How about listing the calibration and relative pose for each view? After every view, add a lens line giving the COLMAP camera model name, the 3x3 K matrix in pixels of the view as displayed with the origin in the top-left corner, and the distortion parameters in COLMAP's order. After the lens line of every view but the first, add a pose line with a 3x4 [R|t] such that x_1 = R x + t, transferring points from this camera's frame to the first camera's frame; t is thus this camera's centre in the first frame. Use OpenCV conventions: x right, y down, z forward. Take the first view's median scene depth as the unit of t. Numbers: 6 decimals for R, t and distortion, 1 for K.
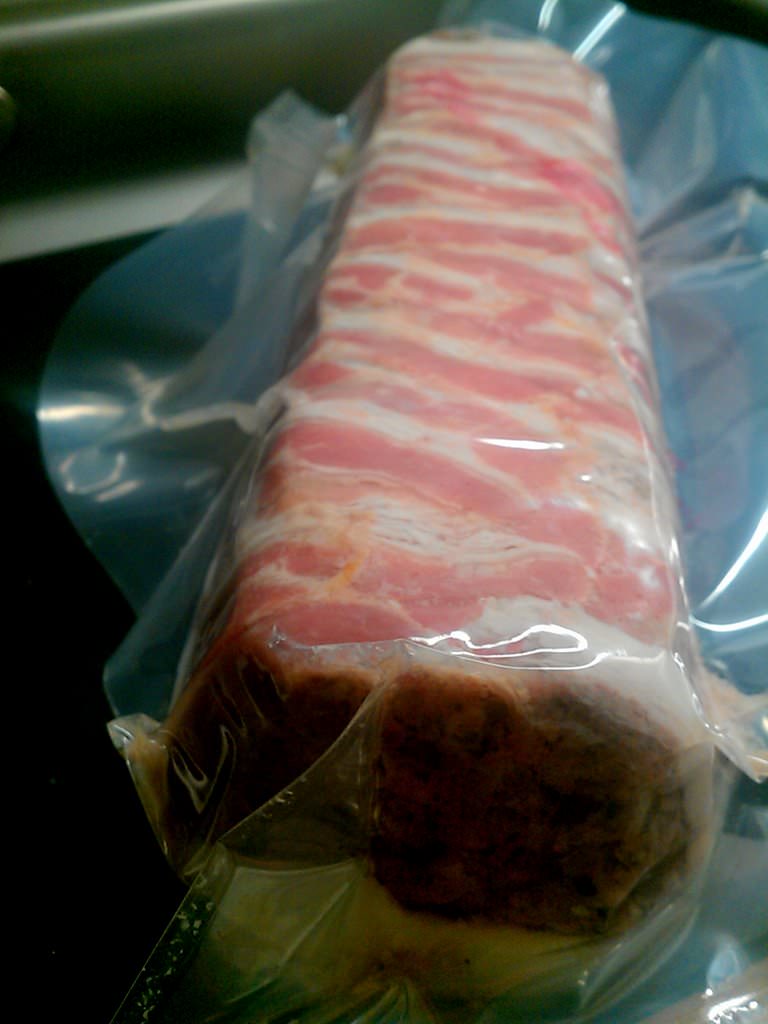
lens RADIAL K [[1171.8, 0, 384.0], [0, 1171.8, 512.0], [0, 0, 1]] dist [-0.006128, -0.019766]
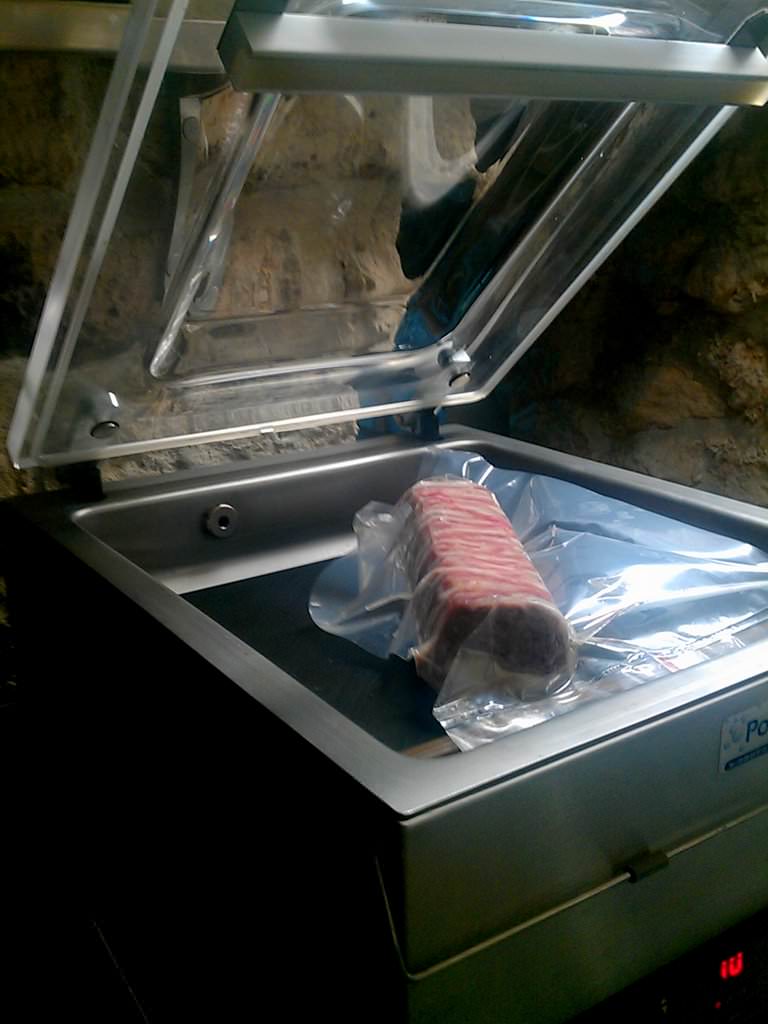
lens RADIAL K [[1171.8, 0, 384.0], [0, 1171.8, 512.0], [0, 0, 1]] dist [-0.006128, -0.019766]
pose [[0.986411, -0.044361, 0.158196, -0.723573], [0.098880, 0.929250, -0.355973, 0.888974], [-0.131212, 0.366778, 0.921009, -2.093819]]
